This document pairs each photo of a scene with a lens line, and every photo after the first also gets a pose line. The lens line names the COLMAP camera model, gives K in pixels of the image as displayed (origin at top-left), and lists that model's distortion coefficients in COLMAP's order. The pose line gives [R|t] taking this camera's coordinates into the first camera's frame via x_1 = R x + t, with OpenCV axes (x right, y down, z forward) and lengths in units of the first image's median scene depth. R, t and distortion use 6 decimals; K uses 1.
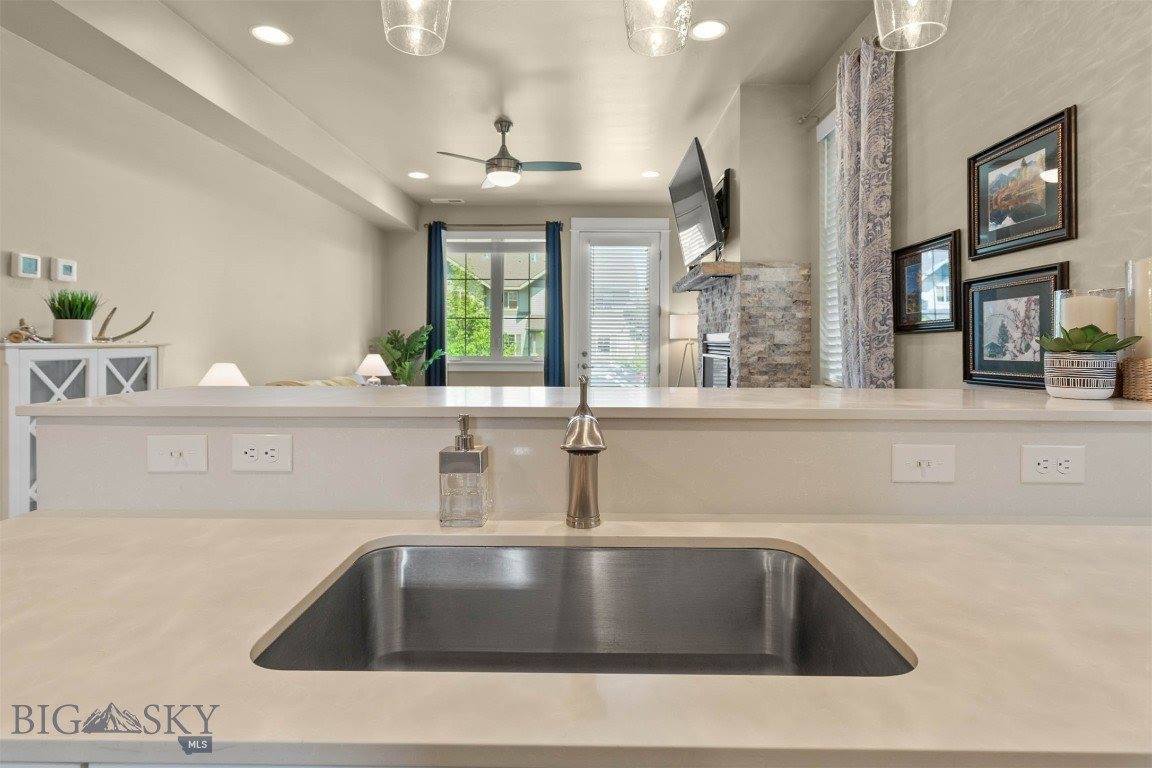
lens RADIAL K [[591.6, 0, 574.7], [0, 591.6, 341.9], [0, 0, 1]] dist [0.001309, 0.000064]
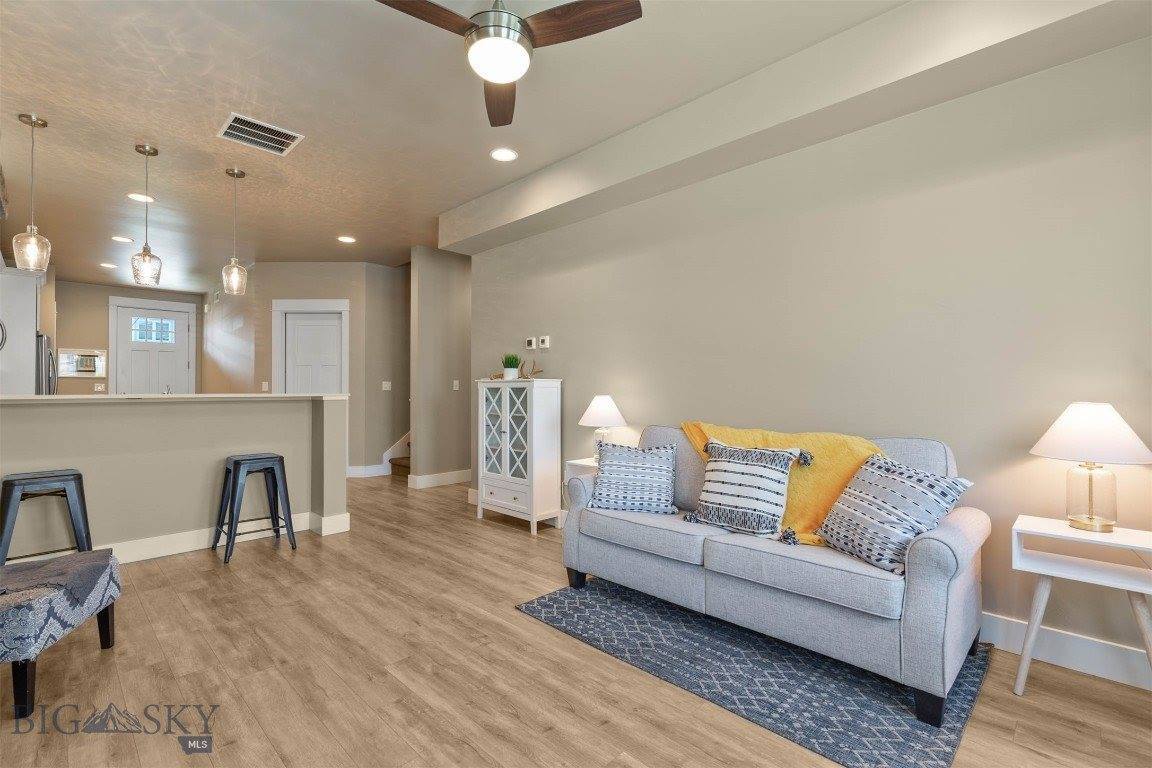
lens RADIAL K [[517.6, 0, 574.3], [0, 517.6, 386.7], [0, 0, 1]] dist [0.006088, -0.000407]
pose [[-0.692563, -0.005085, -0.721340, 0.190409], [-0.003592, 0.999987, -0.003601, 0.019774], [0.721349, 0.000098, -0.692572, 1.538798]]
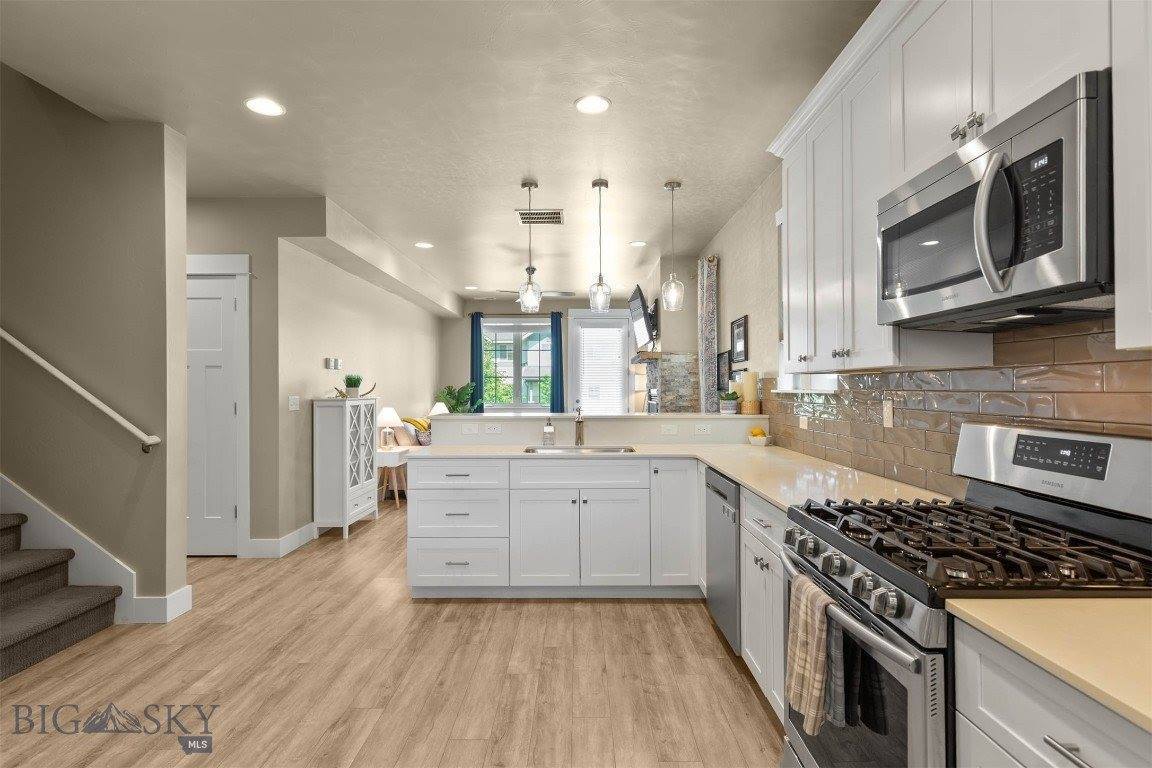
lens RADIAL K [[572.3, 0, 581.5], [0, 572.3, 384.9], [0, 0, 1]] dist [0.000735, 0.000247]
pose [[0.999695, -0.005451, 0.024106, -0.016095], [0.005653, 0.999950, -0.008287, -0.015635], [-0.024060, 0.008421, 0.999675, -0.767190]]
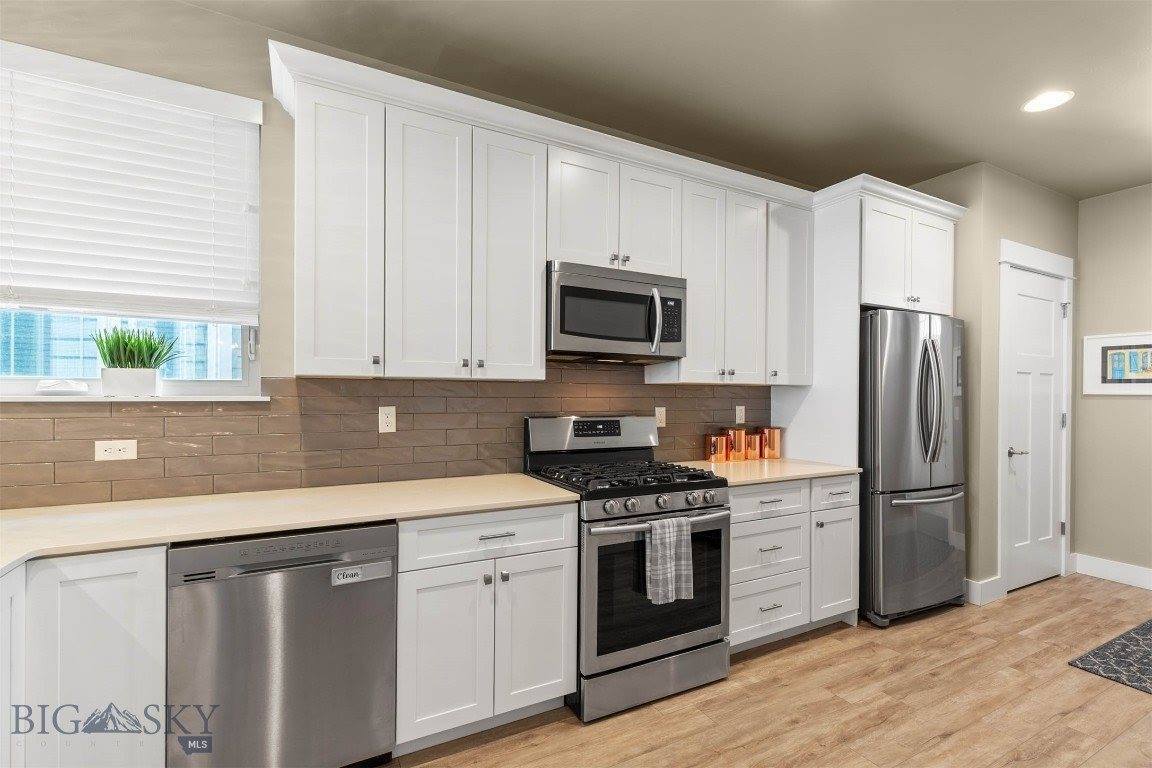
lens RADIAL K [[517.1, 0, 574.6], [0, 517.1, 390.2], [0, 0, 1]] dist [0.004478, -0.000123]
pose [[-0.484482, 0.000509, 0.874801, -0.292624], [-0.004659, 0.999984, -0.003162, -0.019974], [-0.874789, -0.005608, -0.484472, -0.024570]]
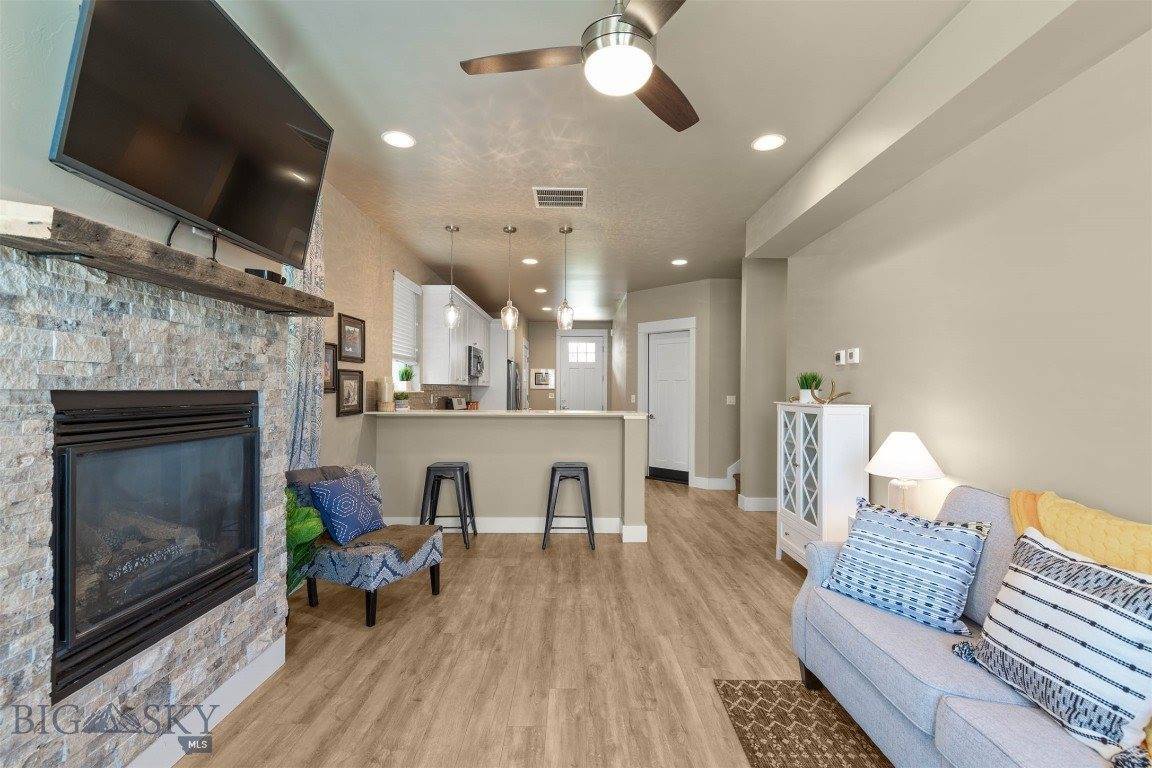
lens RADIAL K [[517.1, 0, 574.6], [0, 517.1, 390.2], [0, 0, 1]] dist [0.004478, -0.000123]
pose [[-0.999820, -0.007914, -0.017258, -0.089044], [-0.007979, 0.999961, 0.003668, -0.023100], [0.017228, 0.003805, -0.999844, 1.594077]]
